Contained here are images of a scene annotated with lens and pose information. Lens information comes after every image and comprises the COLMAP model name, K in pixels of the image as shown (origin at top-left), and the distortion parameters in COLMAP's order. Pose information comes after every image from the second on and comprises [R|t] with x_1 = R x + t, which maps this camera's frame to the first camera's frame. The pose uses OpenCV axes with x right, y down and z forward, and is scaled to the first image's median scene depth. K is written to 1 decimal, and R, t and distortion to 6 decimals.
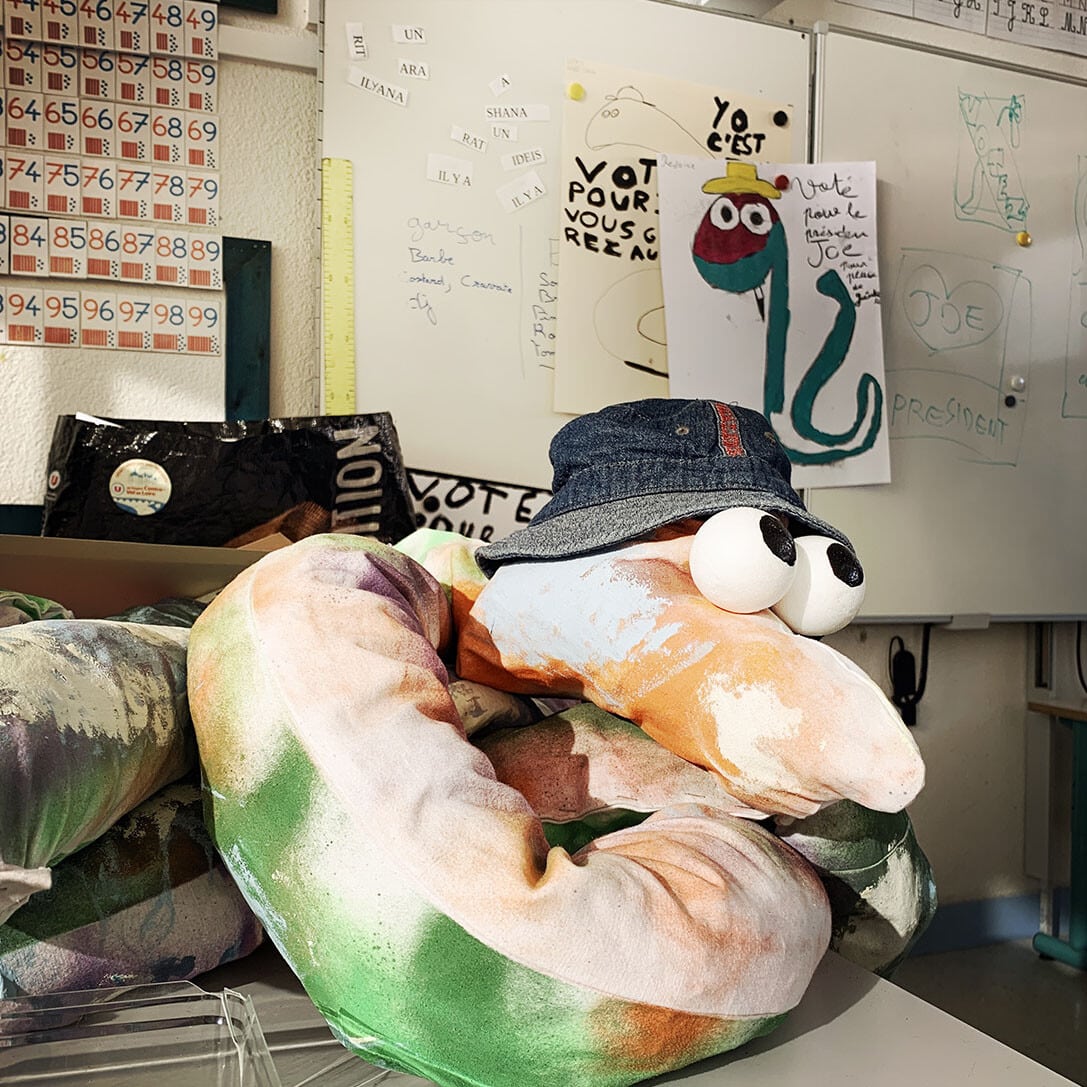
lens RADIAL K [[1216.1, 0, 544.1], [0, 1216.1, 544.5], [0, 0, 1]] dist [-0.008610, 0.000000]
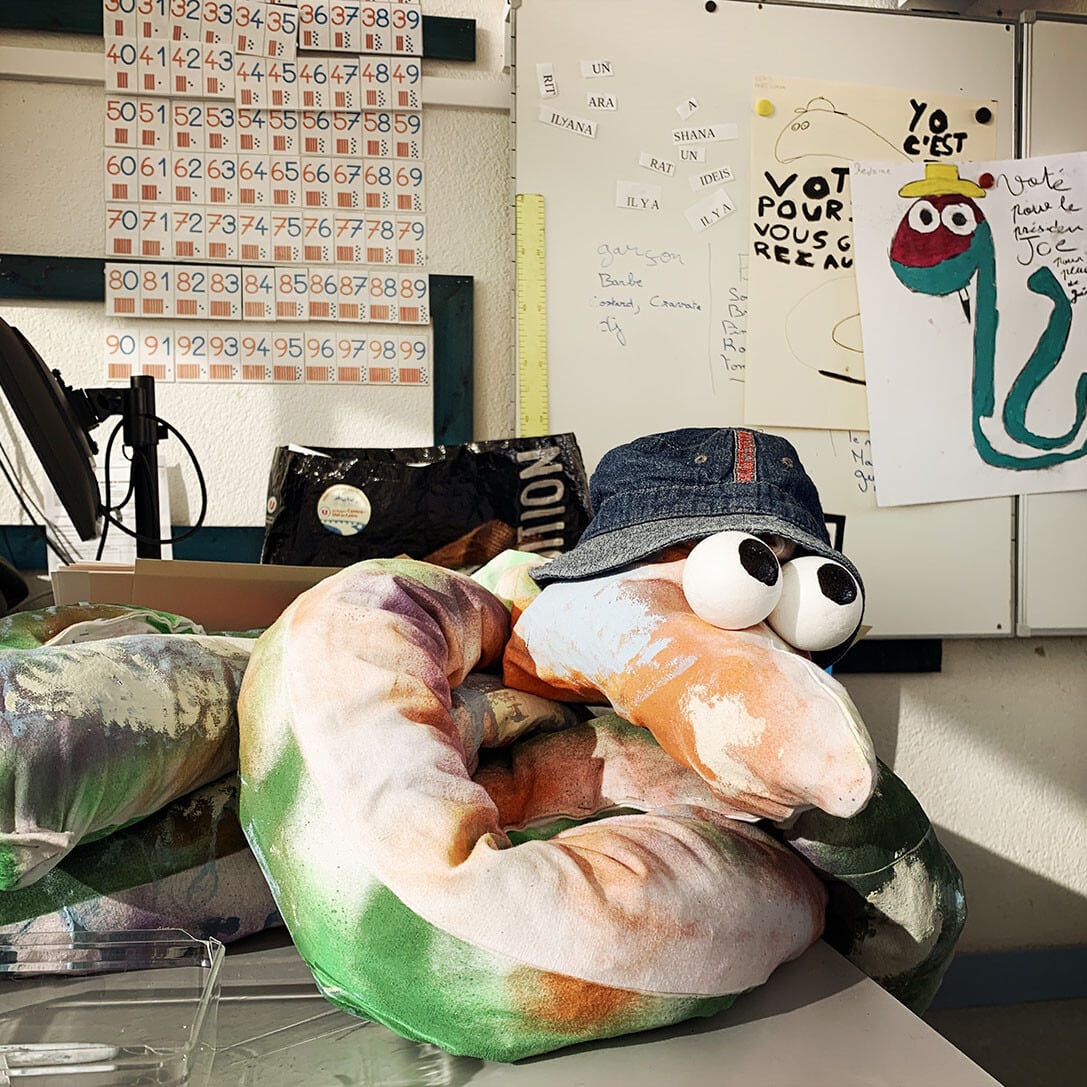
lens RADIAL K [[1216.1, 0, 542.5], [0, 1216.1, 544.7], [0, 0, 1]] dist [-0.008610, 0.000000]
pose [[0.975653, -0.014011, -0.218873, 0.212460], [0.012338, 0.999883, -0.009006, -0.009819], [0.218974, 0.006087, 0.975712, -0.079241]]
